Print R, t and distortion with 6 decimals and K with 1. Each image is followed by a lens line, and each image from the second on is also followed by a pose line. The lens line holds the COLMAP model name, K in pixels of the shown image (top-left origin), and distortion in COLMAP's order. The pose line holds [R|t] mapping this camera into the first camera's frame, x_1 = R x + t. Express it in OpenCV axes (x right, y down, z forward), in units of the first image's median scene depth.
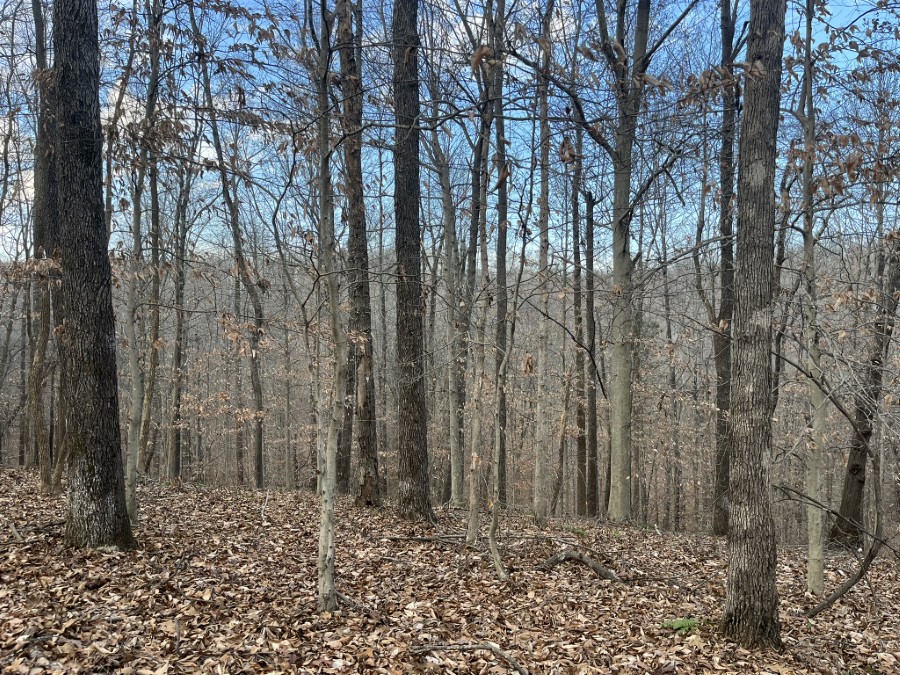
lens RADIAL K [[682.4, 0, 450.0], [0, 682.4, 337.5], [0, 0, 1]] dist [-0.021317, -0.013226]
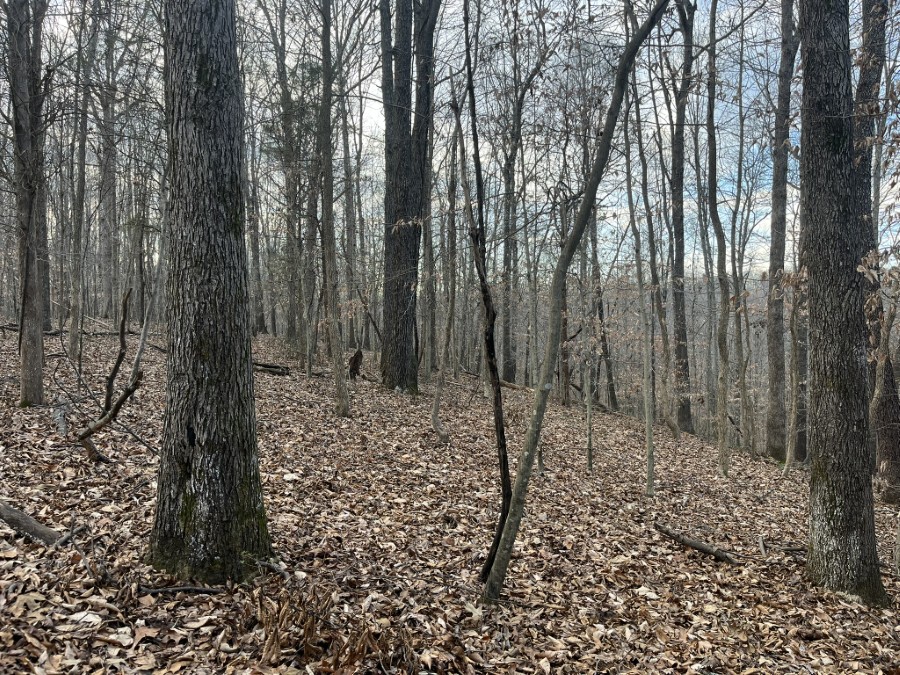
lens RADIAL K [[682.4, 0, 449.8], [0, 682.4, 335.6], [0, 0, 1]] dist [-0.021317, -0.013226]
pose [[0.427281, 0.003376, -0.904113, 0.048437], [-0.017967, 0.999827, -0.004758, -0.004174], [0.903940, 0.018278, 0.427268, 0.184638]]
